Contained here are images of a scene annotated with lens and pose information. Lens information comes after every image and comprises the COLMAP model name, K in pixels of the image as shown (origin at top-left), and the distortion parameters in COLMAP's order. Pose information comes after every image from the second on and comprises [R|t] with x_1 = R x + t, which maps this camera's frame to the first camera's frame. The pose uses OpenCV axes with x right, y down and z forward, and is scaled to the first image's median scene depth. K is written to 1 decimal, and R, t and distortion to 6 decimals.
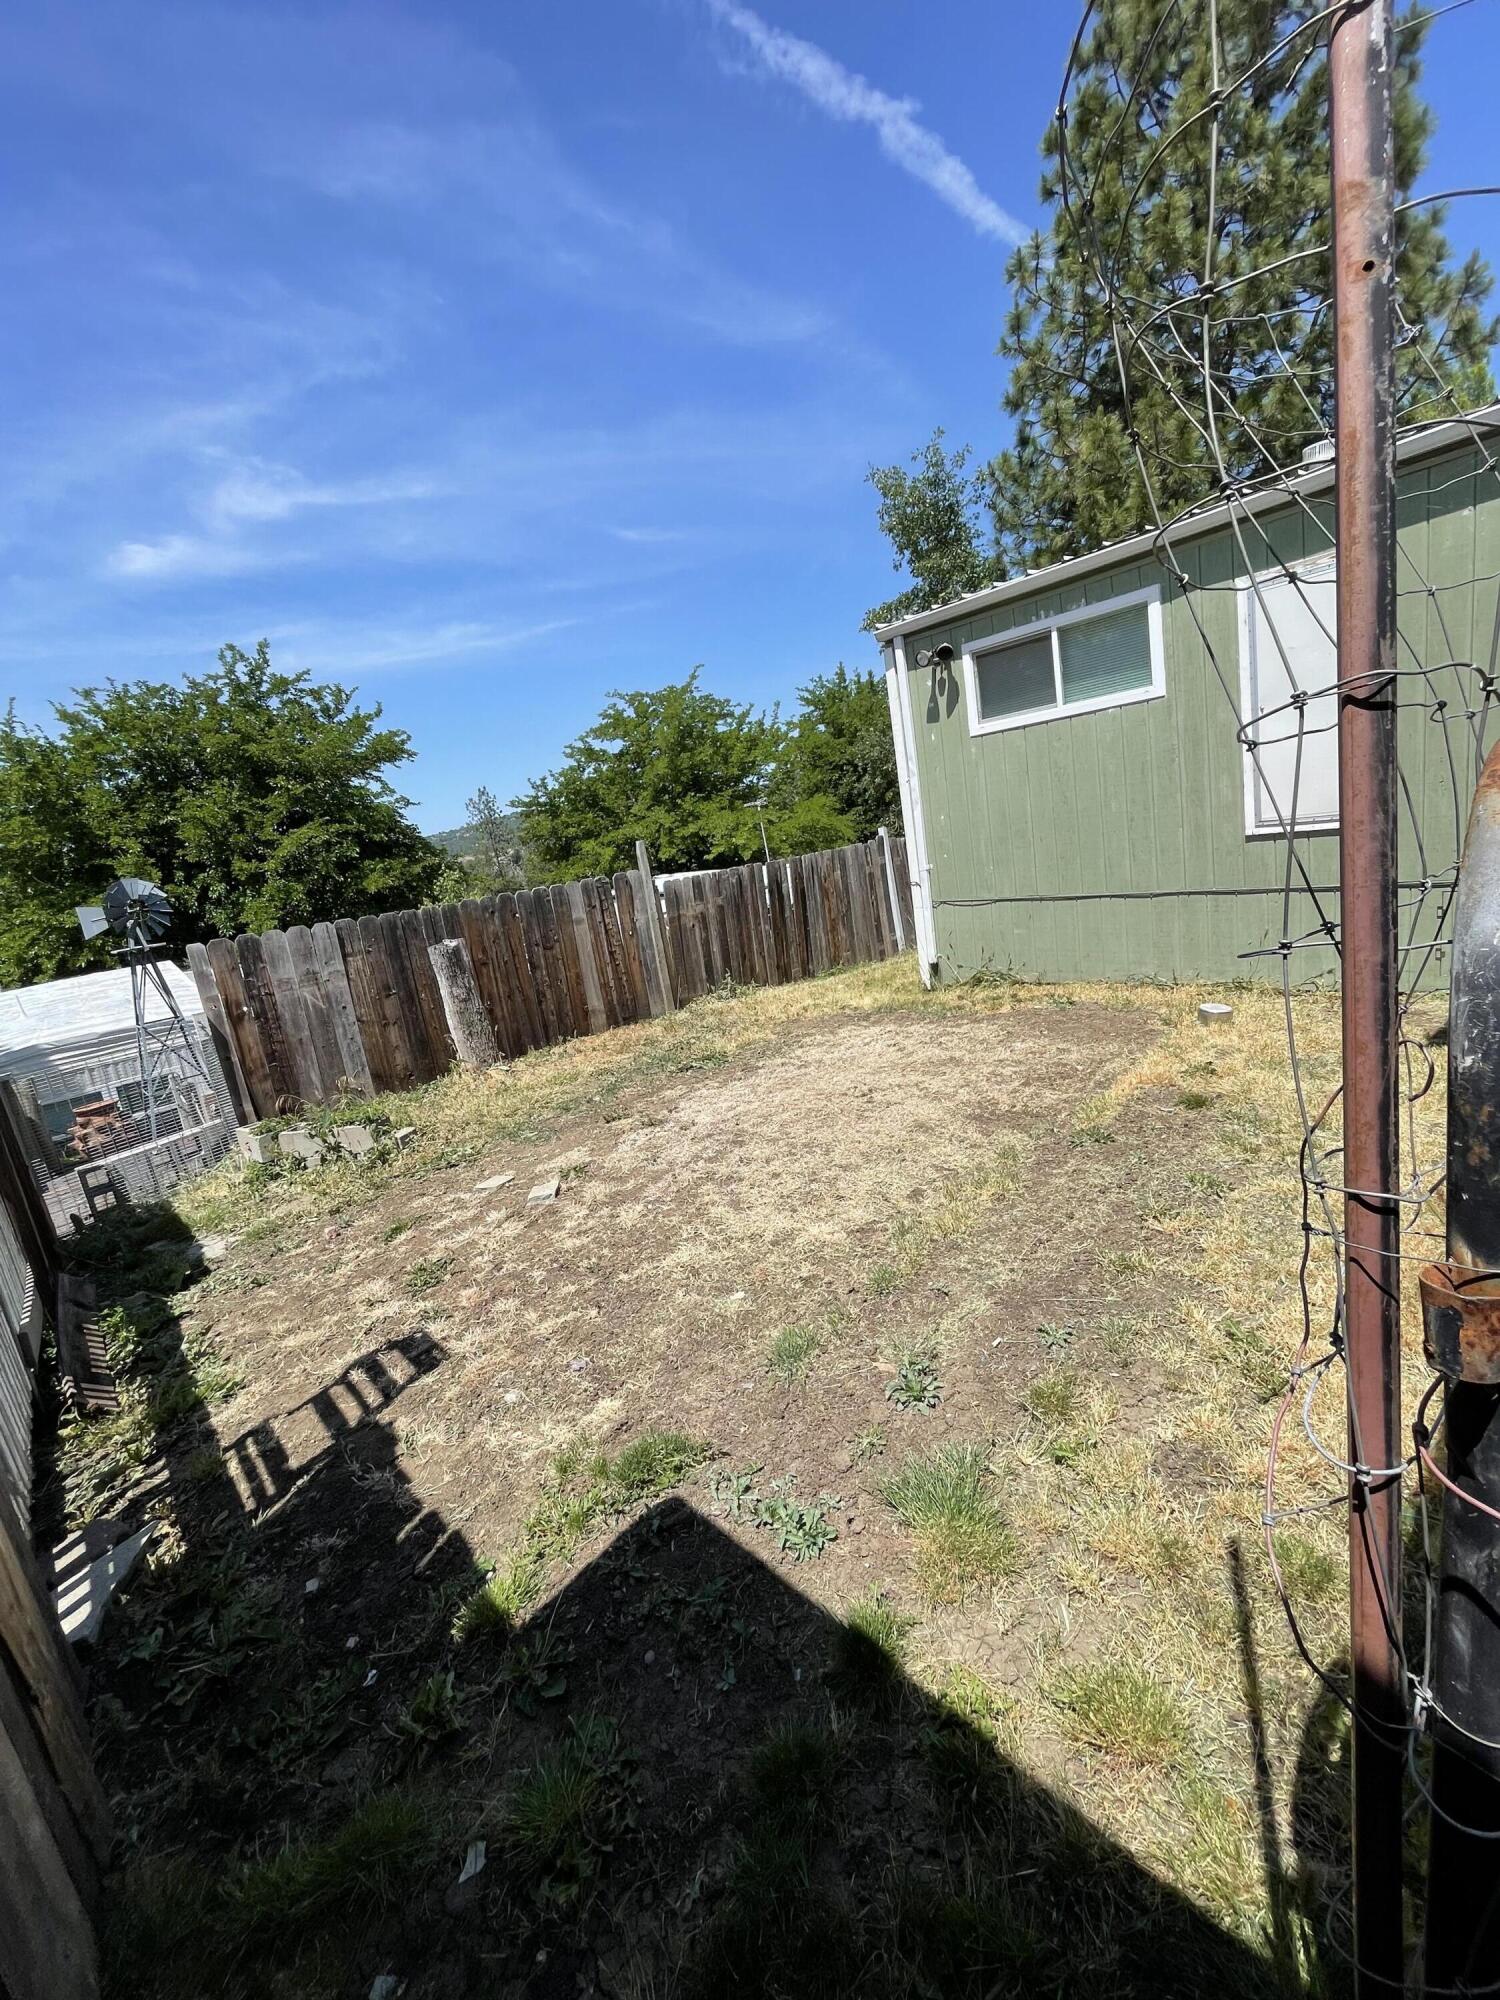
lens RADIAL K [[815.3, 0, 761.3], [0, 815.3, 995.1], [0, 0, 1]] dist [0.005587, 0.000167]
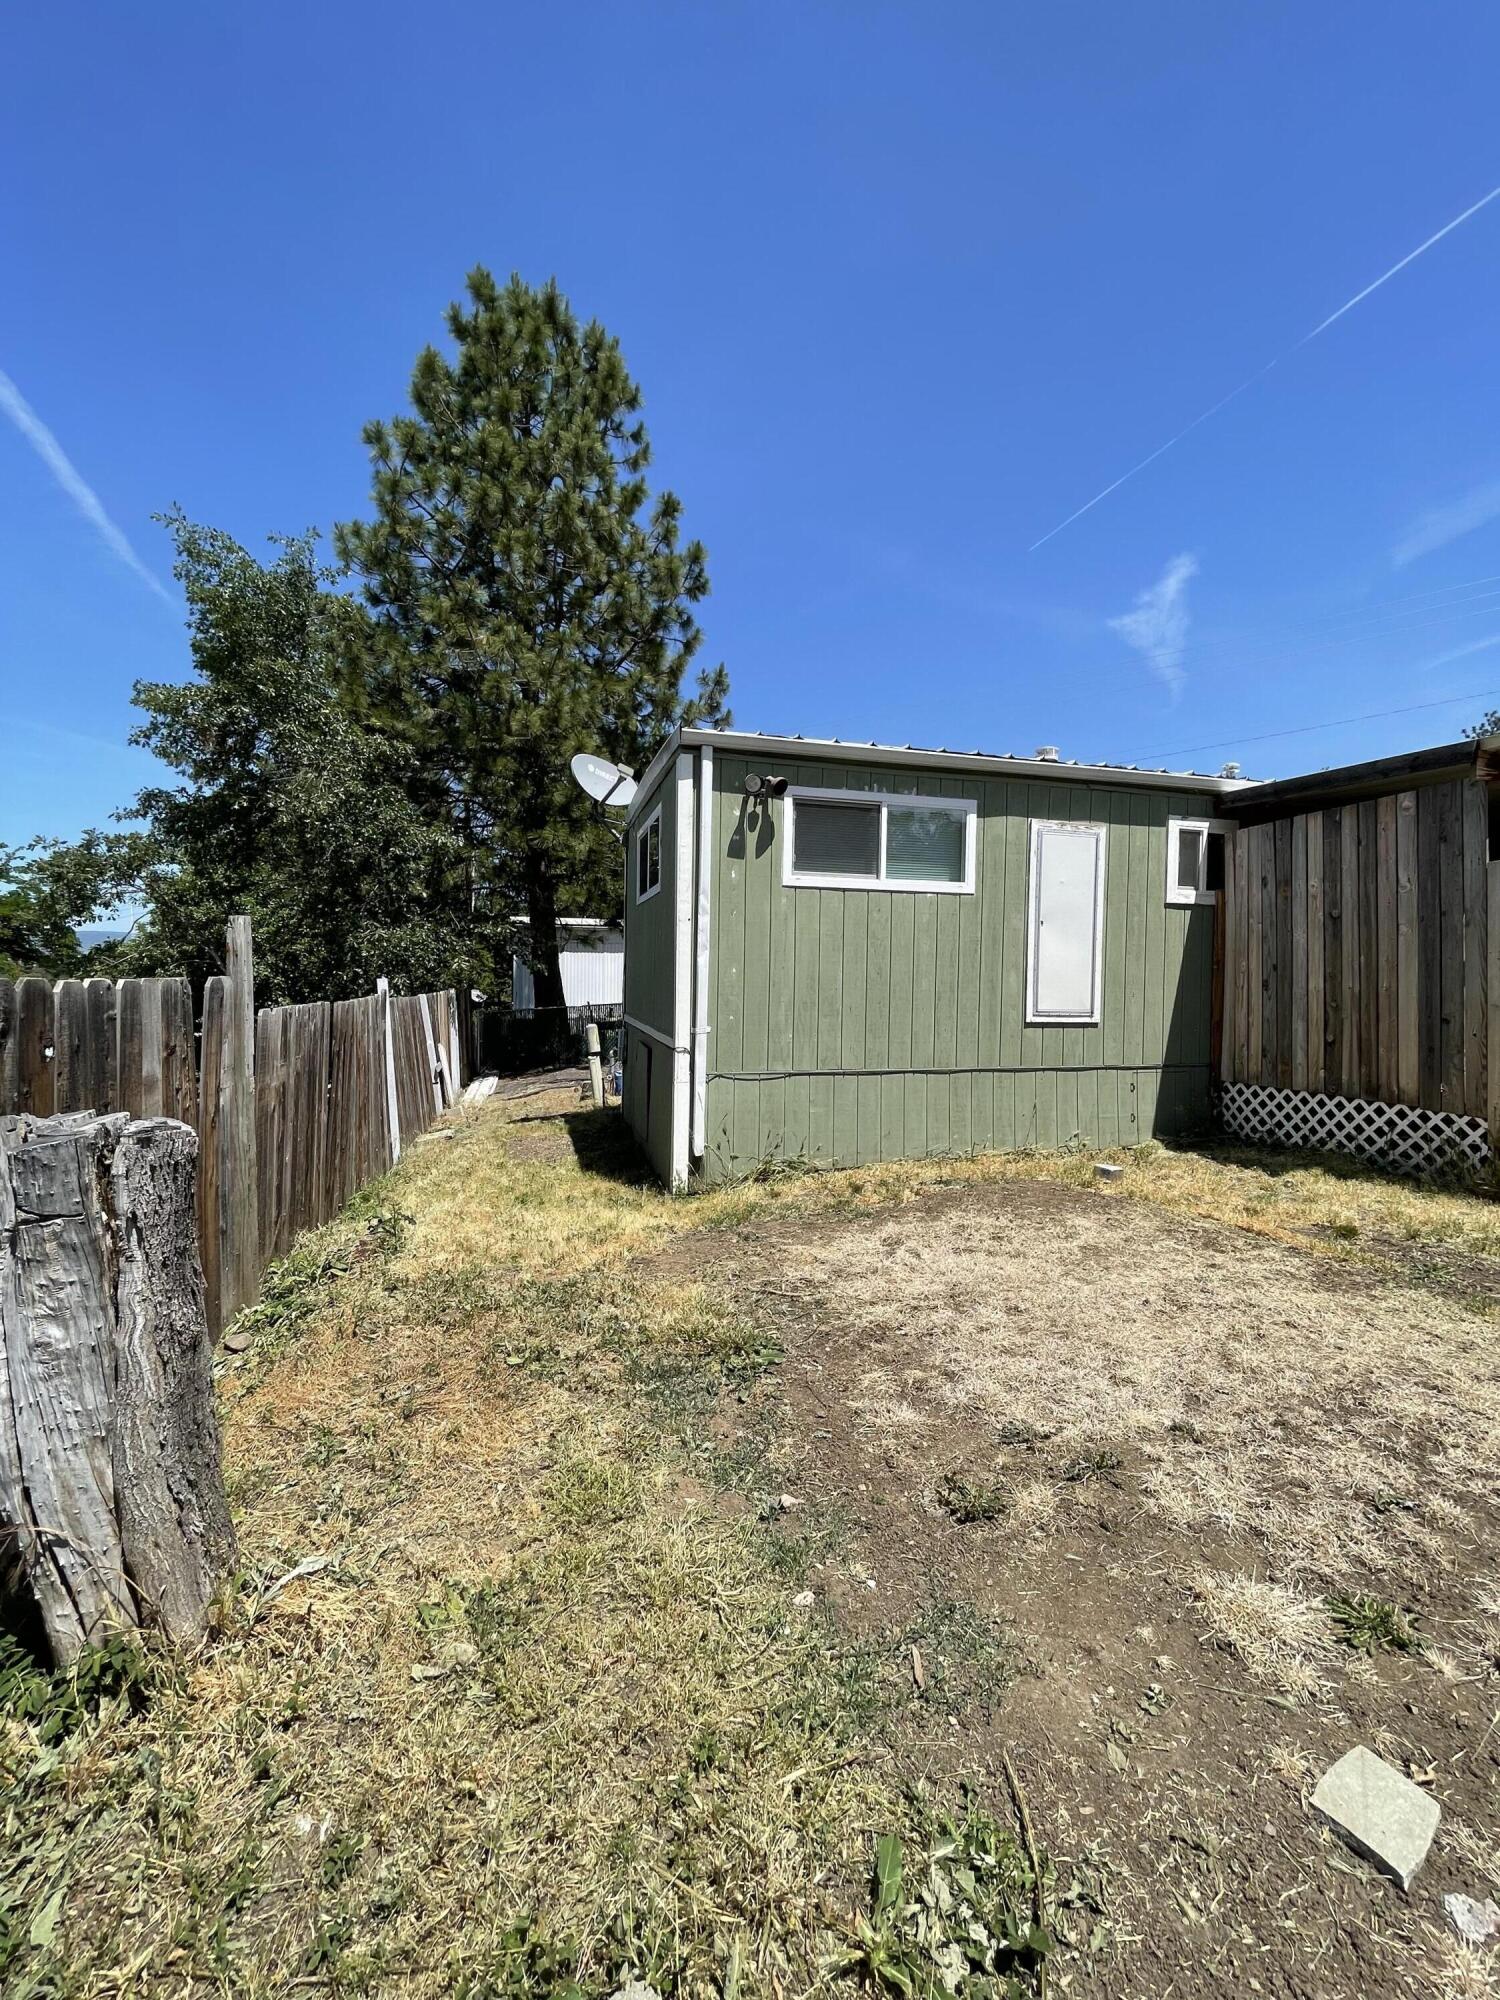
lens RADIAL K [[815.3, 0, 761.3], [0, 815.3, 995.1], [0, 0, 1]] dist [0.005587, 0.000167]
pose [[0.434089, 0.131347, 0.891244, -0.542521], [0.110439, 0.974093, -0.197347, -0.035083], [-0.894075, 0.184094, 0.408337, 0.723512]]
